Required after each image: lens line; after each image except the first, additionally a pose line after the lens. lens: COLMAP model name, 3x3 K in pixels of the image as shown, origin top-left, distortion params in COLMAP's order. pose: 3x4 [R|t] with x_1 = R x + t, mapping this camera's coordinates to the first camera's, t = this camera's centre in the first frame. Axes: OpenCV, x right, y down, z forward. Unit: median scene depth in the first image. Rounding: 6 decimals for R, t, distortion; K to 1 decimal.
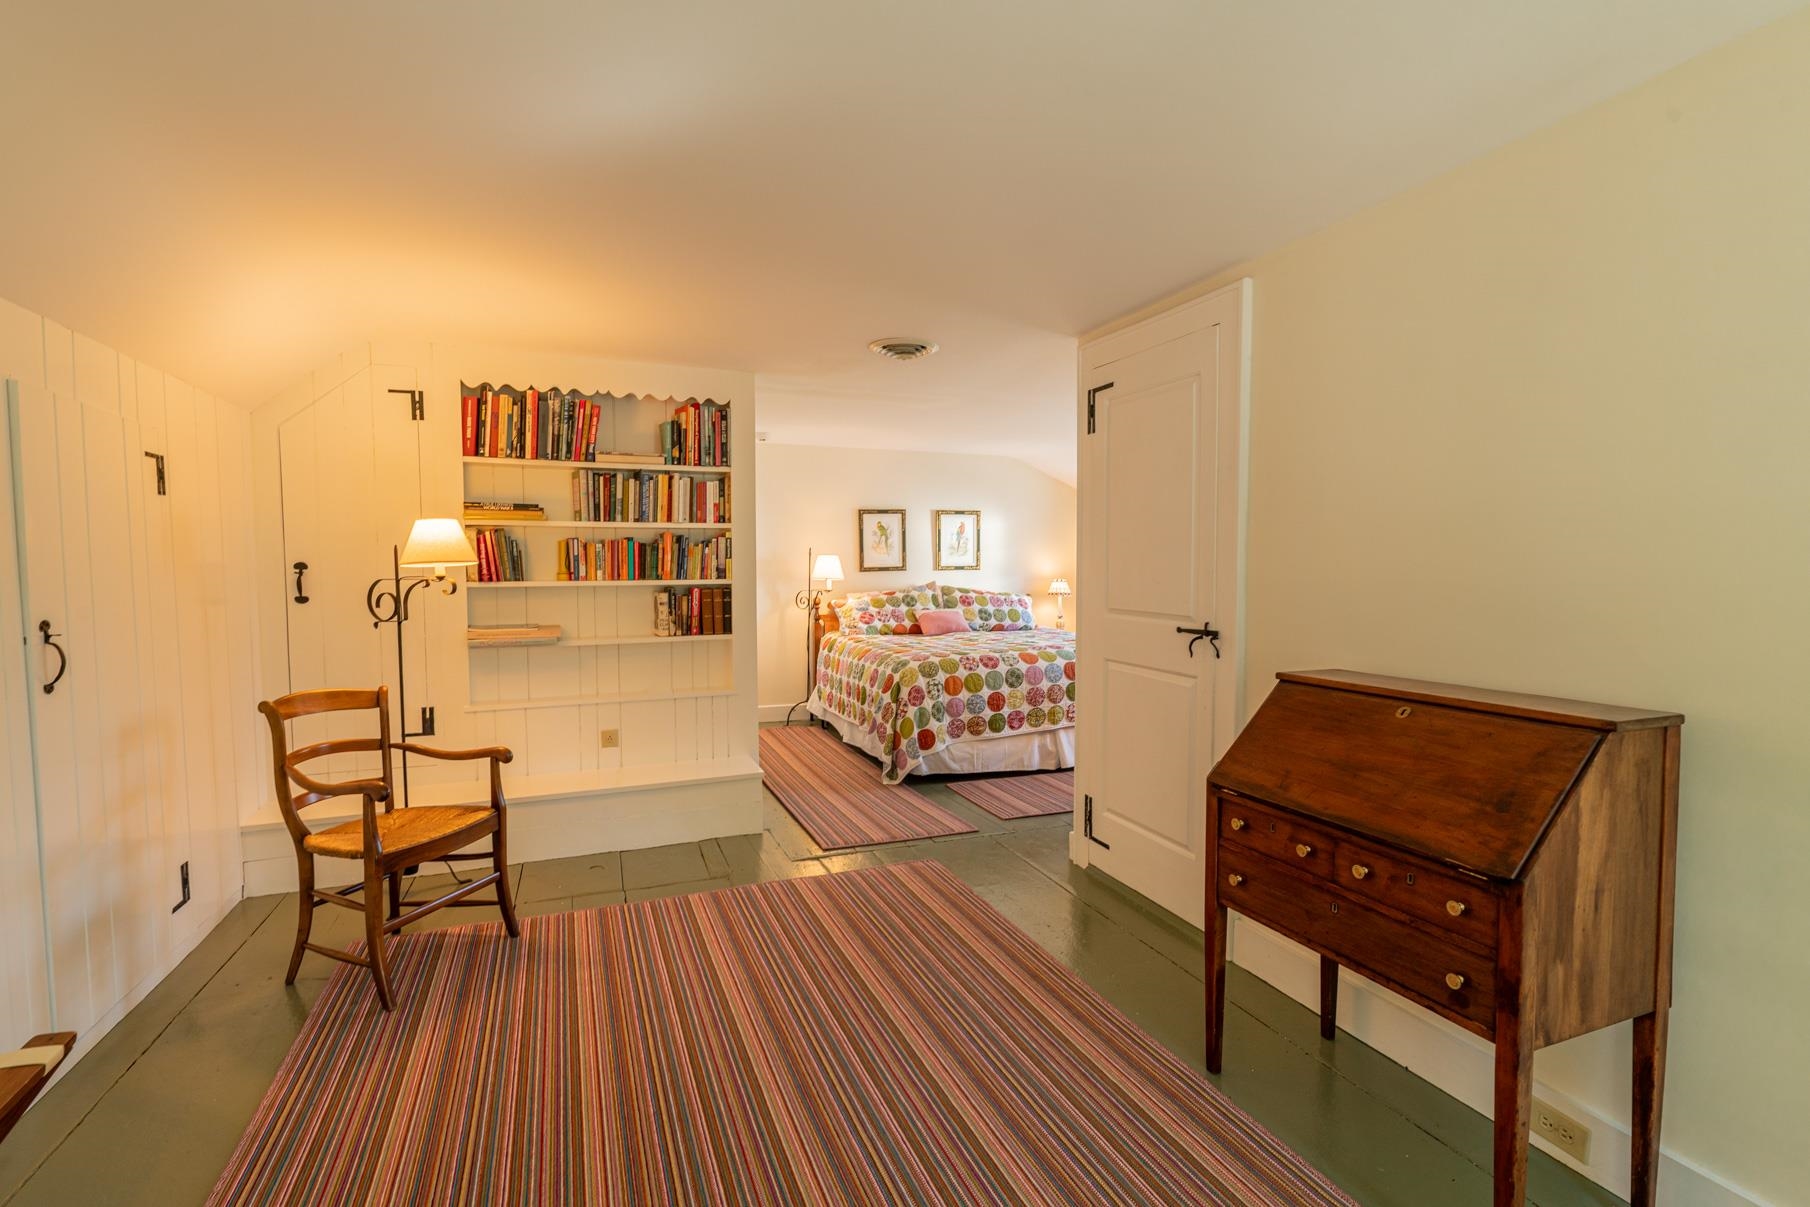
lens RADIAL K [[861.5, 0, 906.0], [0, 861.5, 600.5], [0, 0, 1]] dist [-0.000958, -0.000327]
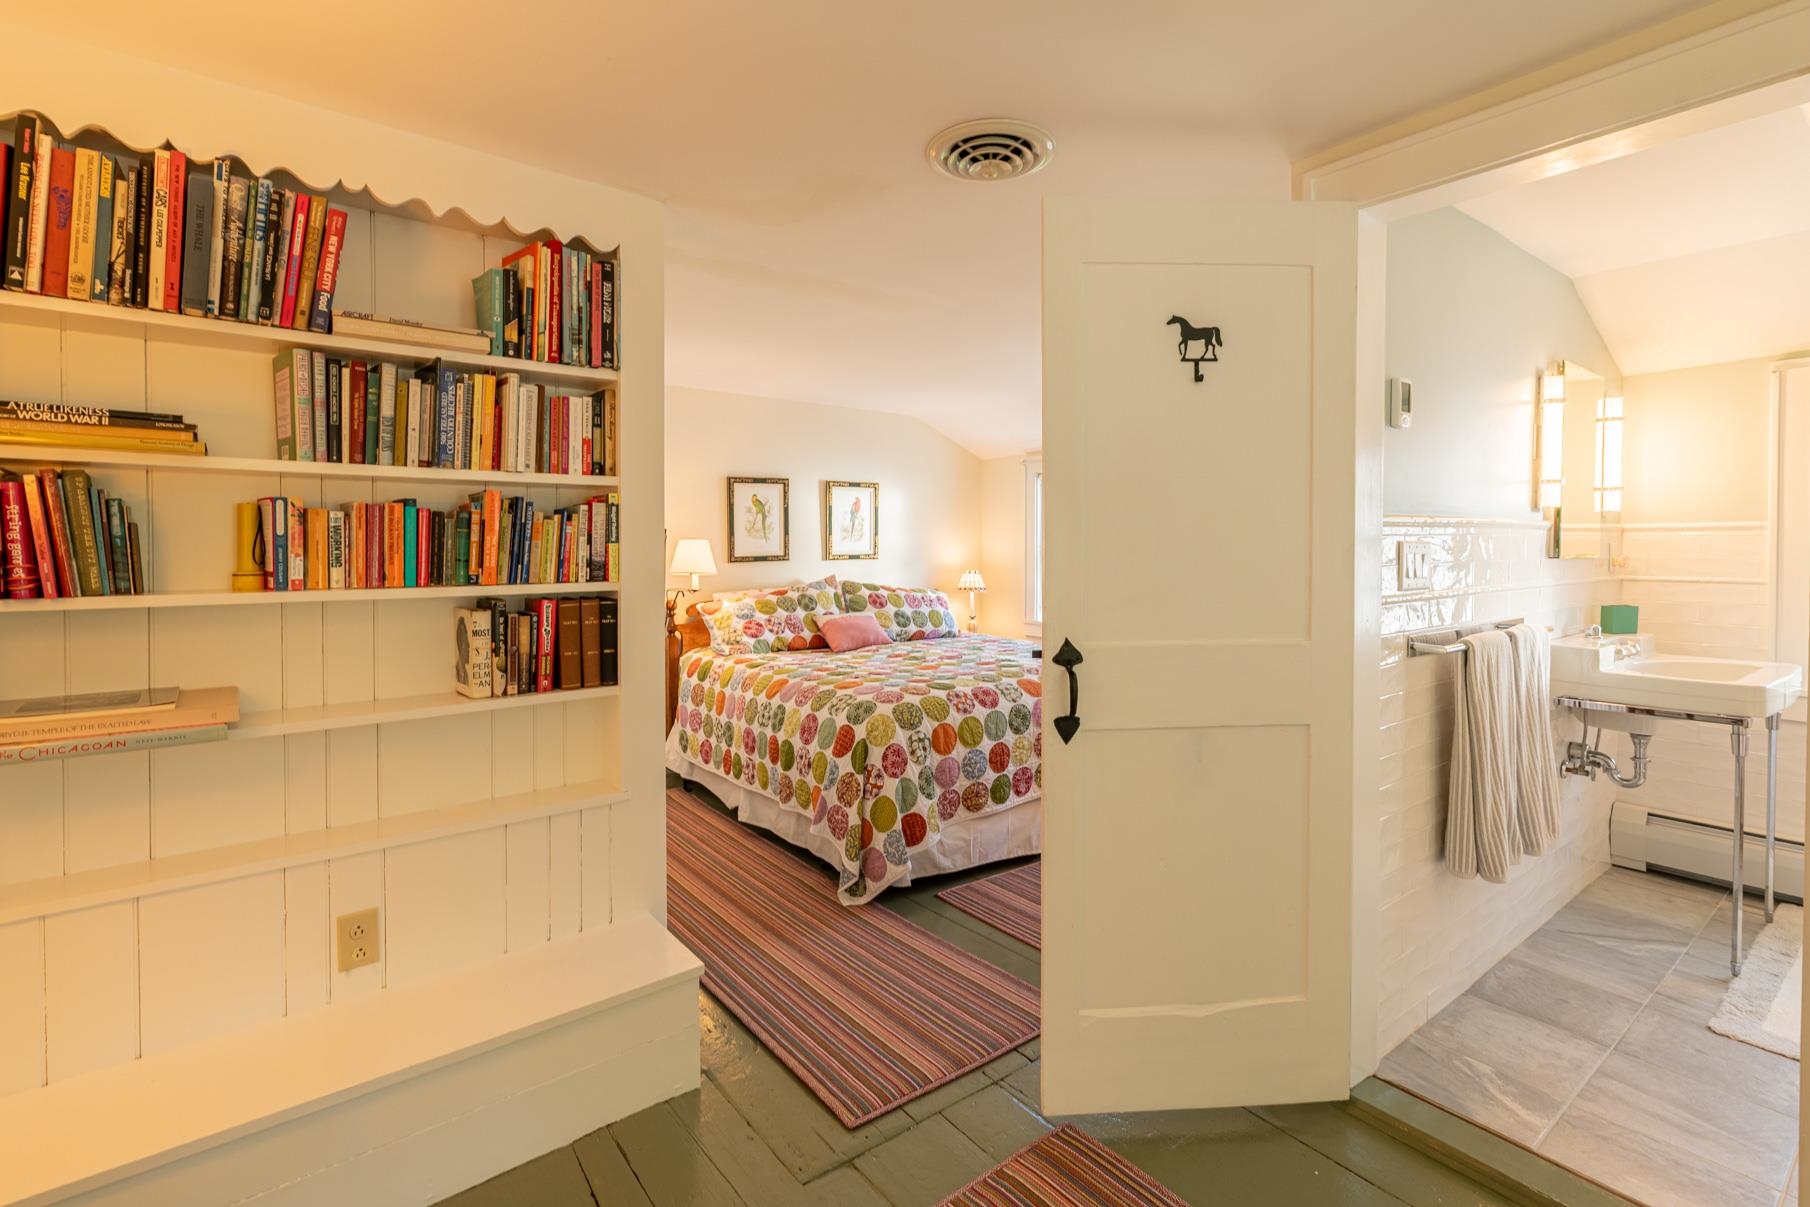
lens RADIAL K [[840.7, 0, 889.6], [0, 840.7, 551.5], [0, 0, 1]] dist [-0.000862, -0.000158]
pose [[0.963671, -0.001086, 0.267089, -0.182474], [0.012203, 0.999127, -0.039966, -0.021082], [-0.266812, 0.041774, 0.962843, 0.463998]]
